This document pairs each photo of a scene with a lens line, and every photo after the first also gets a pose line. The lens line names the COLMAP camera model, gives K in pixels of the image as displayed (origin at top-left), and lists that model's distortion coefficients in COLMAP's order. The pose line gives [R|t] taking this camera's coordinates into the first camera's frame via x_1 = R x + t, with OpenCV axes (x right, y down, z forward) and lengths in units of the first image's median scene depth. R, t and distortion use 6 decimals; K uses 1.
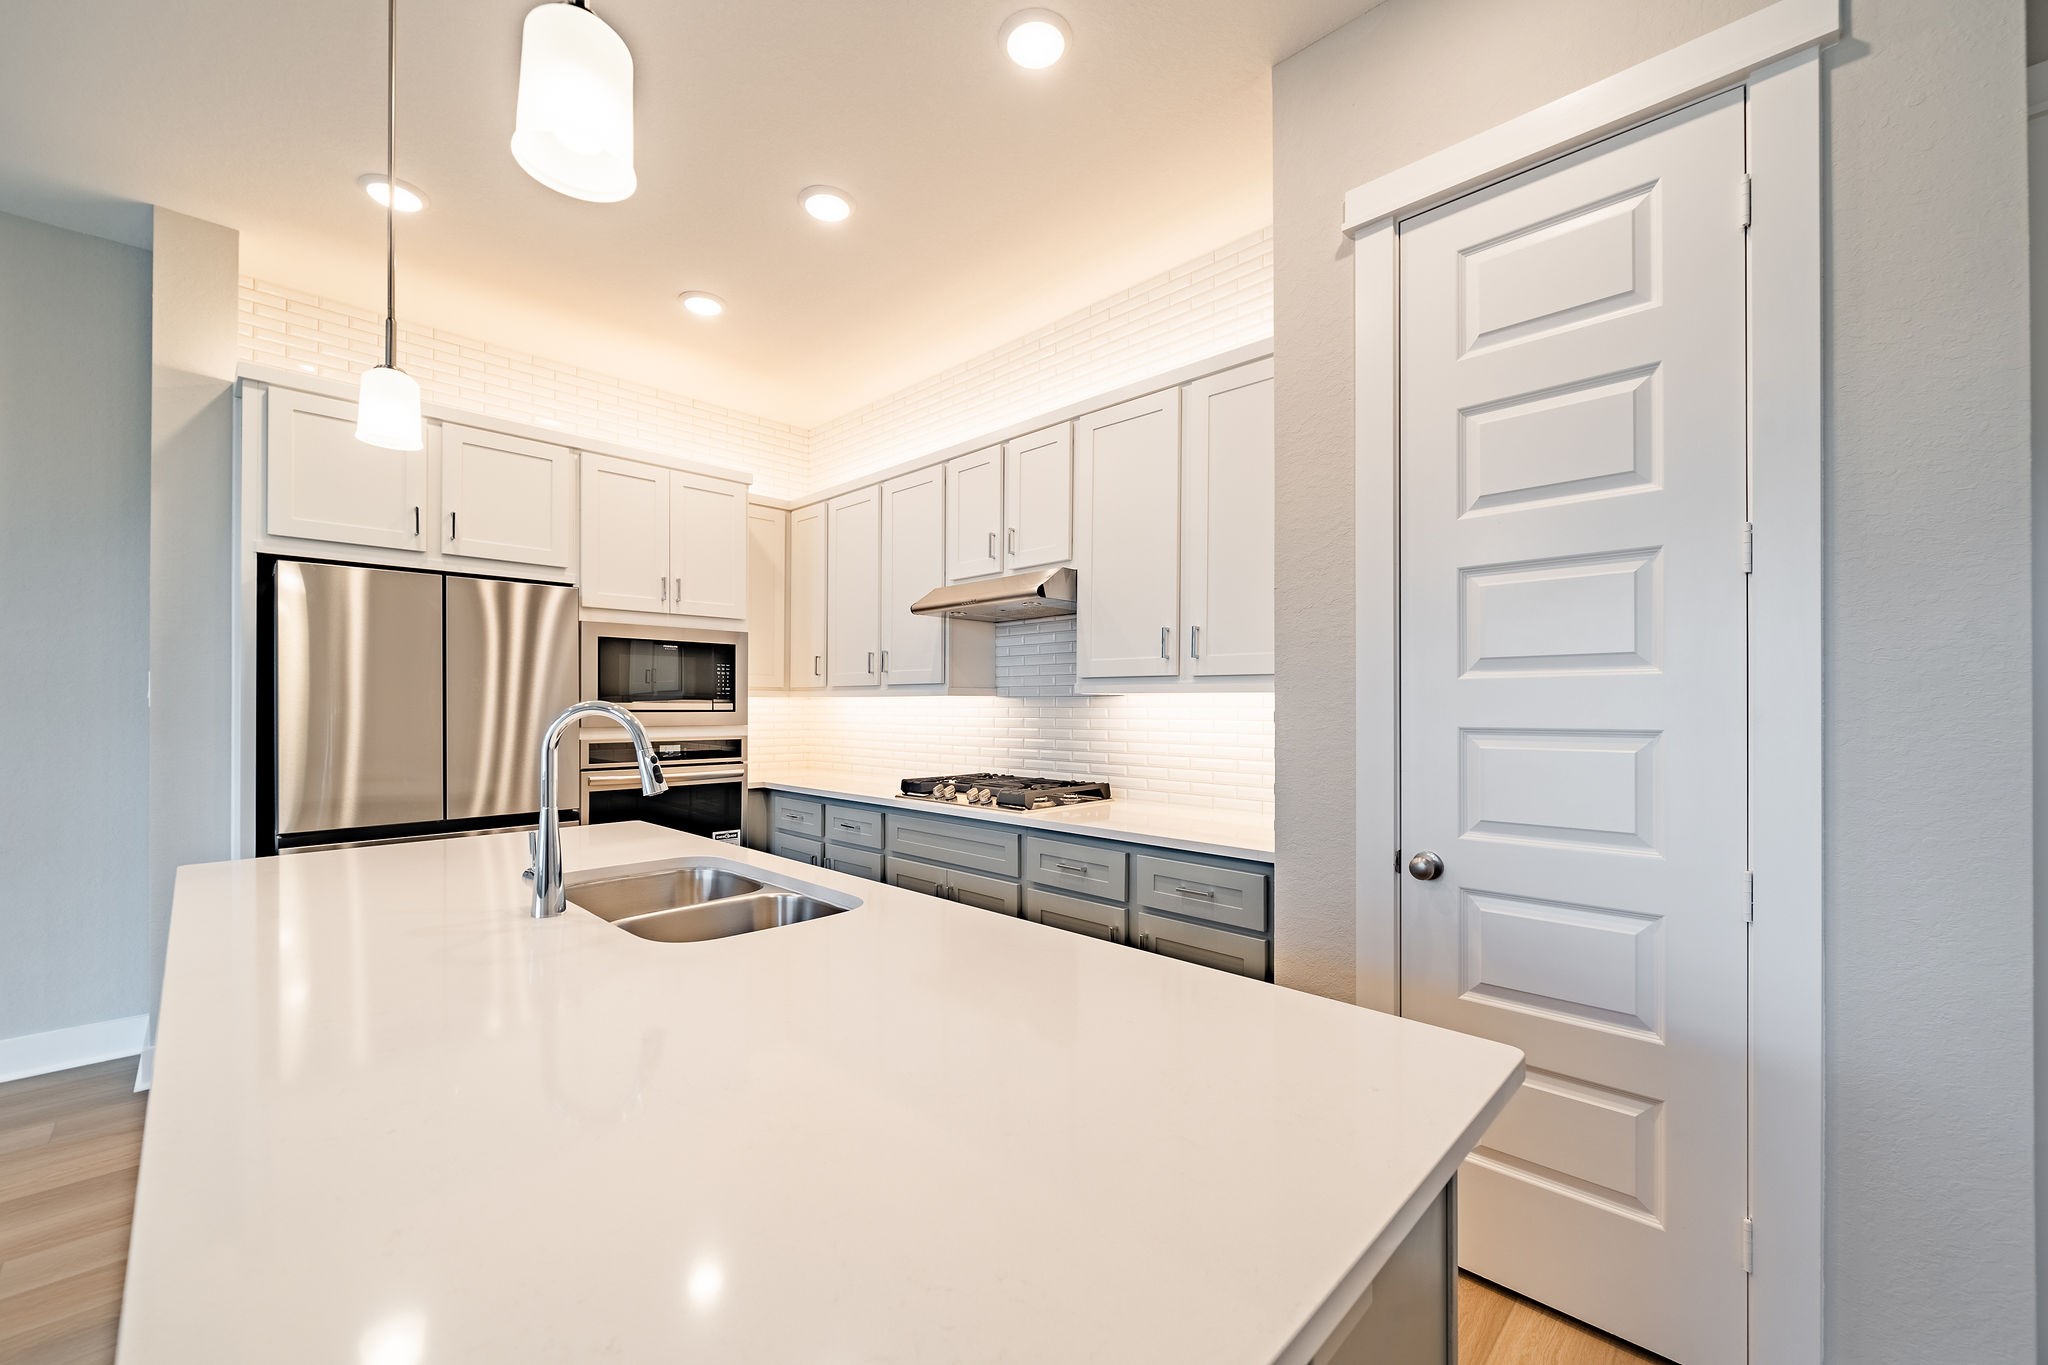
lens RADIAL K [[817.3, 0, 1016.3], [0, 817.3, 689.7], [0, 0, 1]] dist [-0.000974, -0.000002]
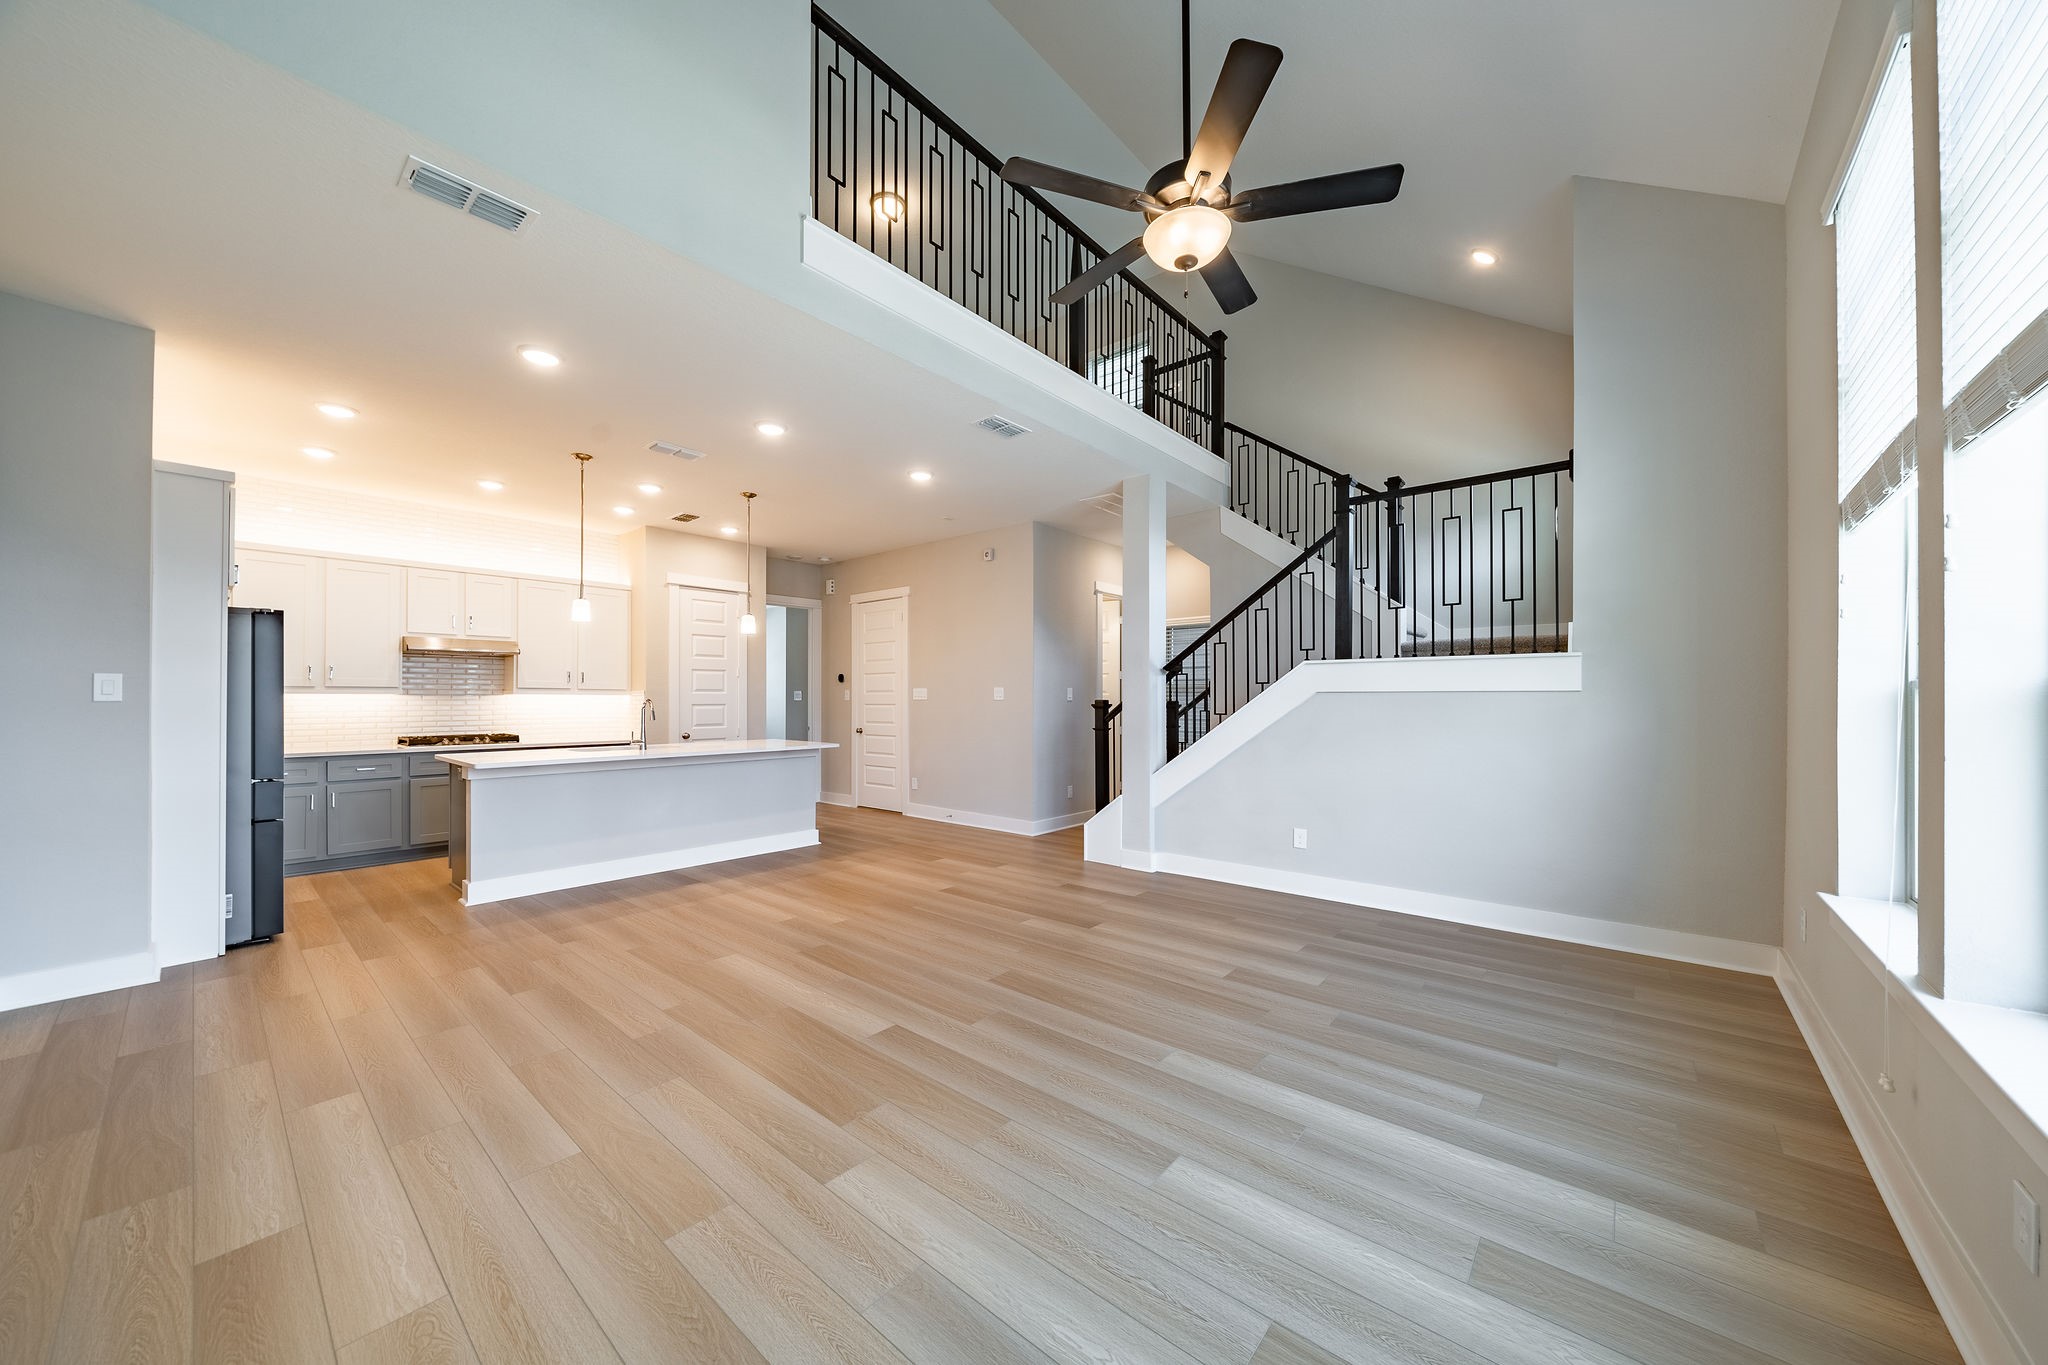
lens RADIAL K [[714.2, 0, 1025.2], [0, 714.2, 695.0], [0, 0, 1]] dist [-0.002971, 0.000062]
pose [[-0.081159, 0.009944, 0.996652, -1.759054], [-0.021409, 0.999702, -0.011718, -0.000093], [-0.996471, -0.022288, -0.080922, -0.266097]]
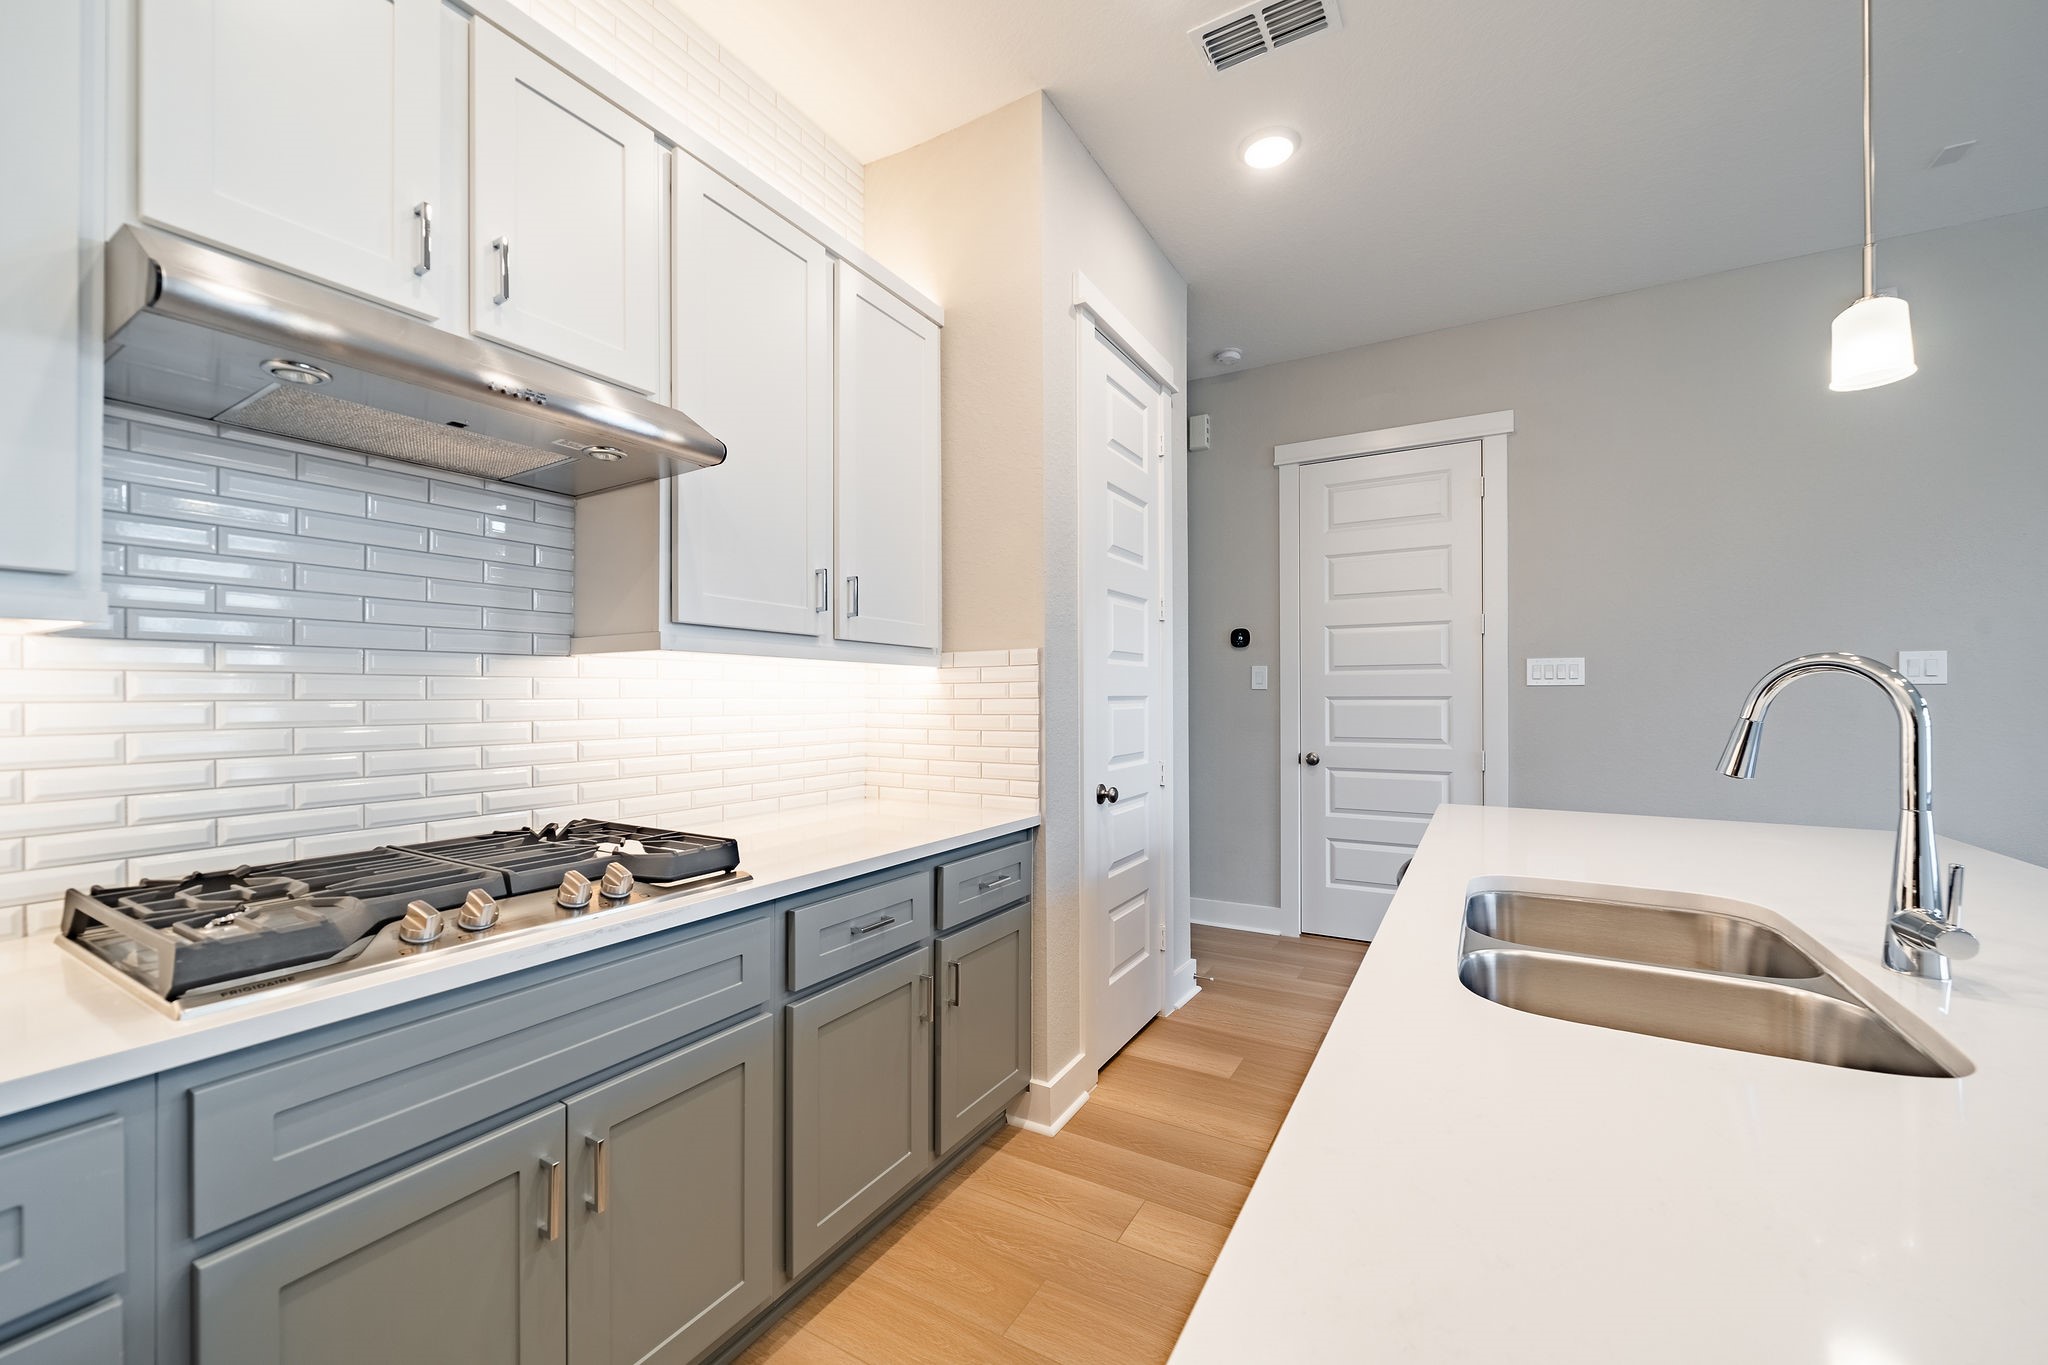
lens RADIAL K [[808.8, 0, 1015.8], [0, 808.8, 693.3], [0, 0, 1]] dist [0.003260, -0.002075]
pose [[-0.244166, 0.000800, 0.969733, -0.413785], [-0.022932, 0.999715, -0.006599, 0.025563], [-0.969462, -0.023850, -0.244078, 0.749570]]
